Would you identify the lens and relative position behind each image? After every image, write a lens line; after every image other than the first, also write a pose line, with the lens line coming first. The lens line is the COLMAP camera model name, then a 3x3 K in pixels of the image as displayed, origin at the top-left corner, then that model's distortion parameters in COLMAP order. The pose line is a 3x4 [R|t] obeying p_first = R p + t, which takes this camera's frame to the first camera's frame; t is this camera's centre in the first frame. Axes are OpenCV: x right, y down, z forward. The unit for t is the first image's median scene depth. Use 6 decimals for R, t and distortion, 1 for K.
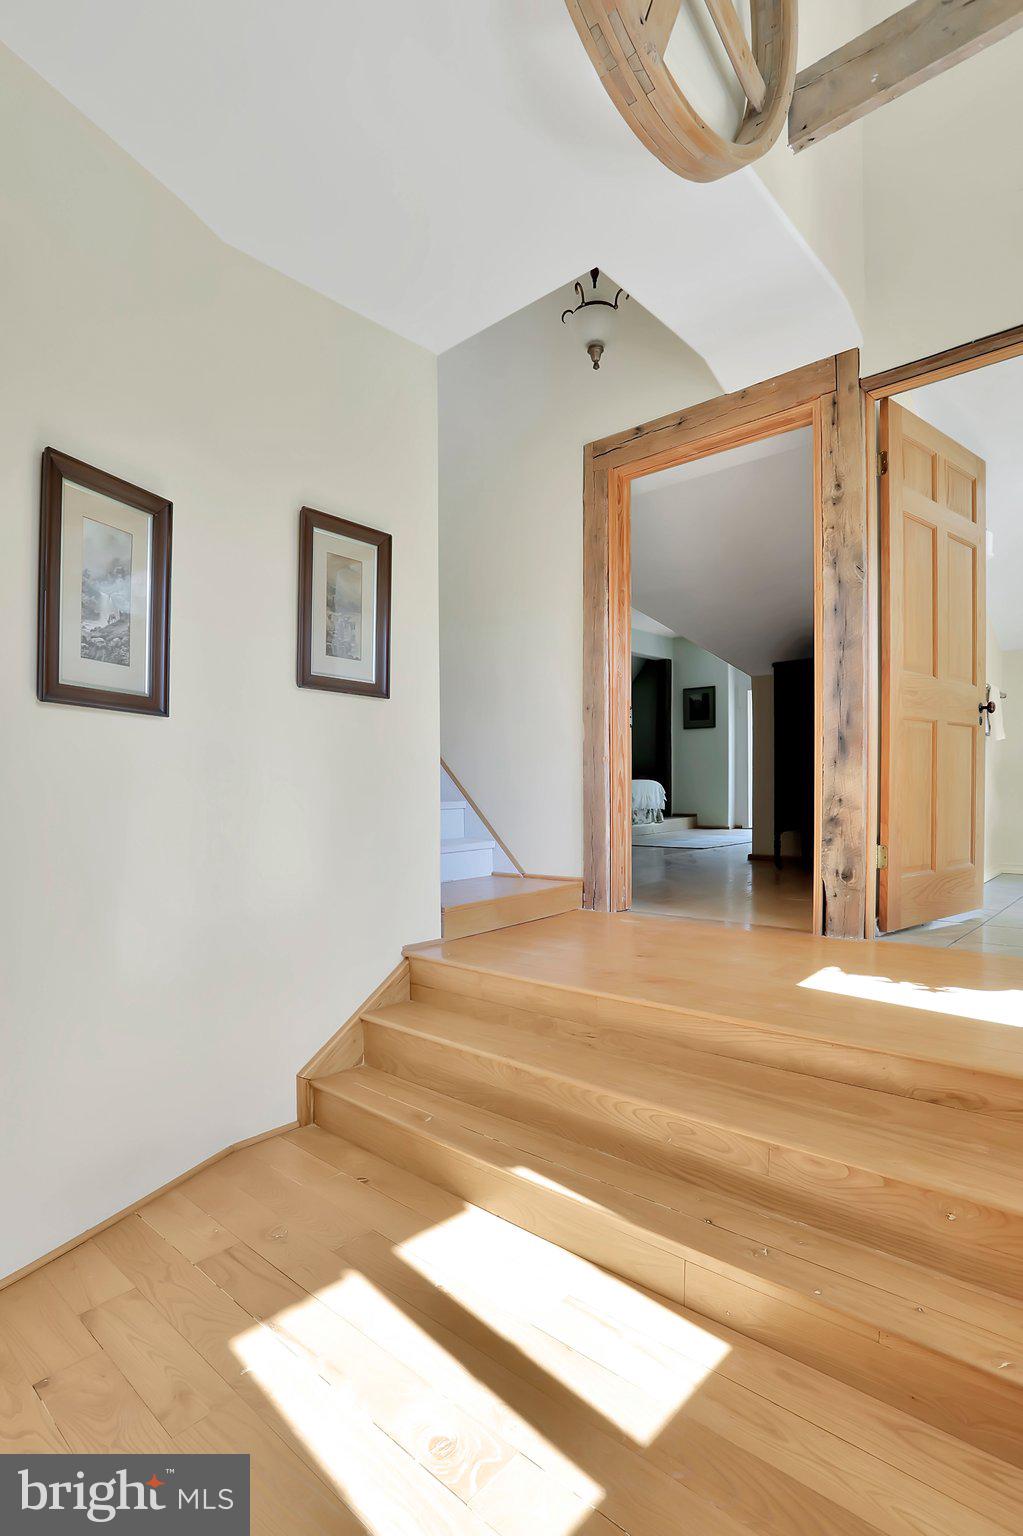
lens RADIAL K [[789.7, 0, 509.9], [0, 789.7, 777.1], [0, 0, 1]] dist [-0.017814, 0.002583]
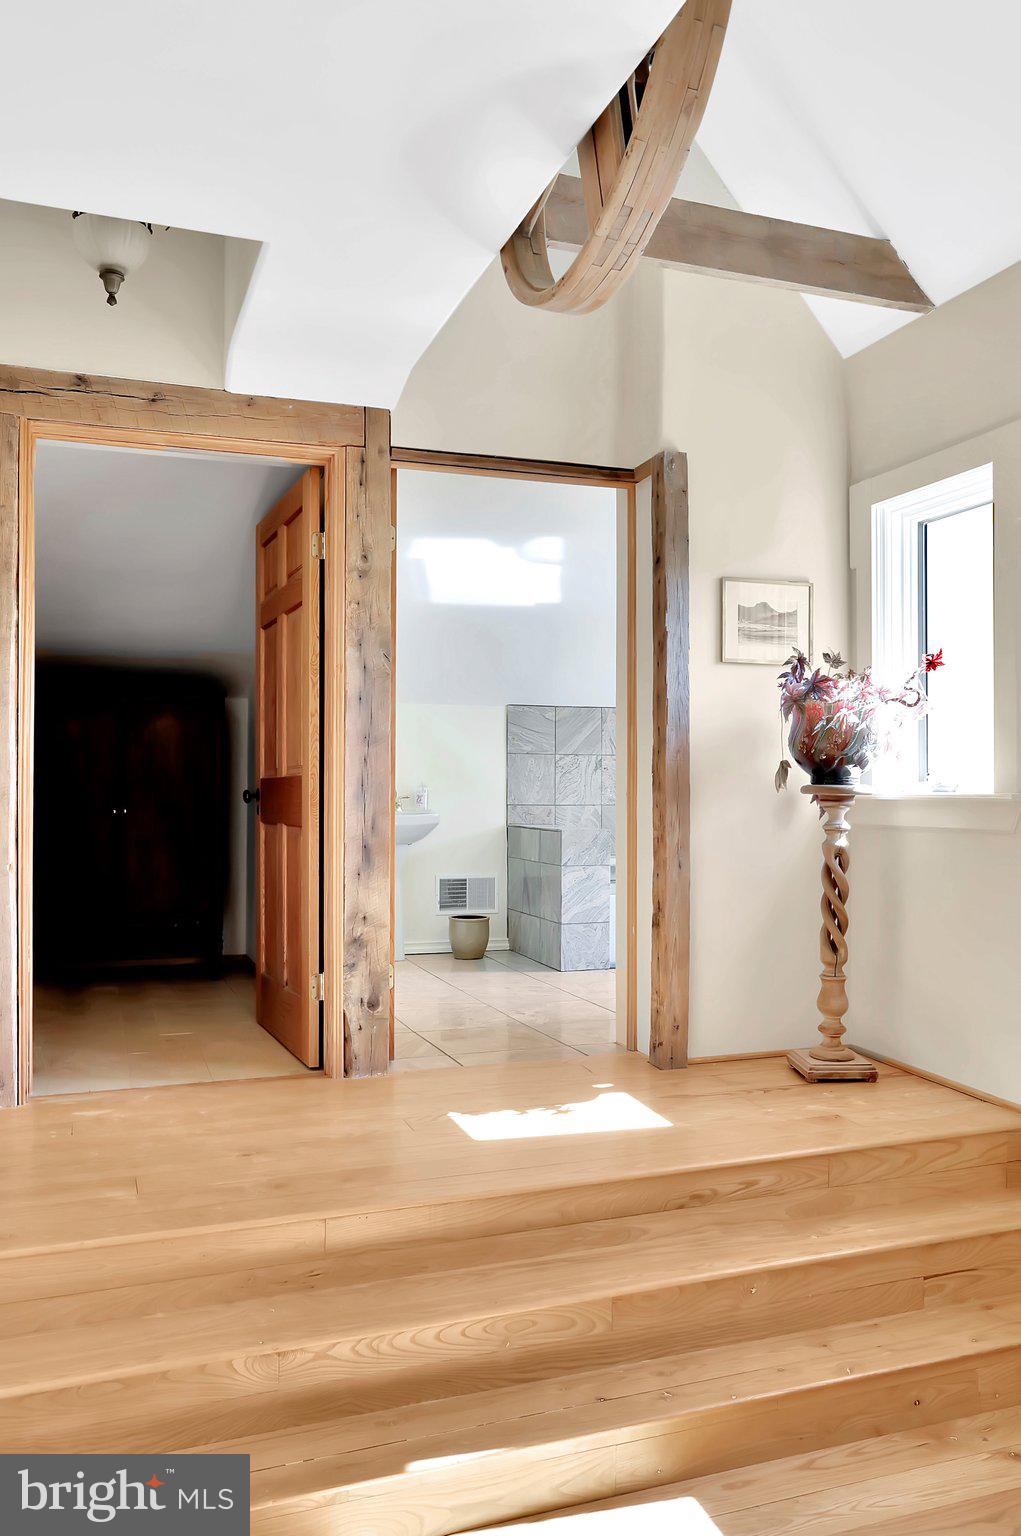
lens RADIAL K [[1183.2, 0, 508.2], [0, 1183.2, 768.1], [0, 0, 1]] dist [0.011800, 0.002526]
pose [[0.477606, 0.023364, 0.878263, -0.667040], [-0.013652, 0.999723, -0.019171, -0.114886], [-0.878468, -0.002834, 0.477793, 0.232744]]
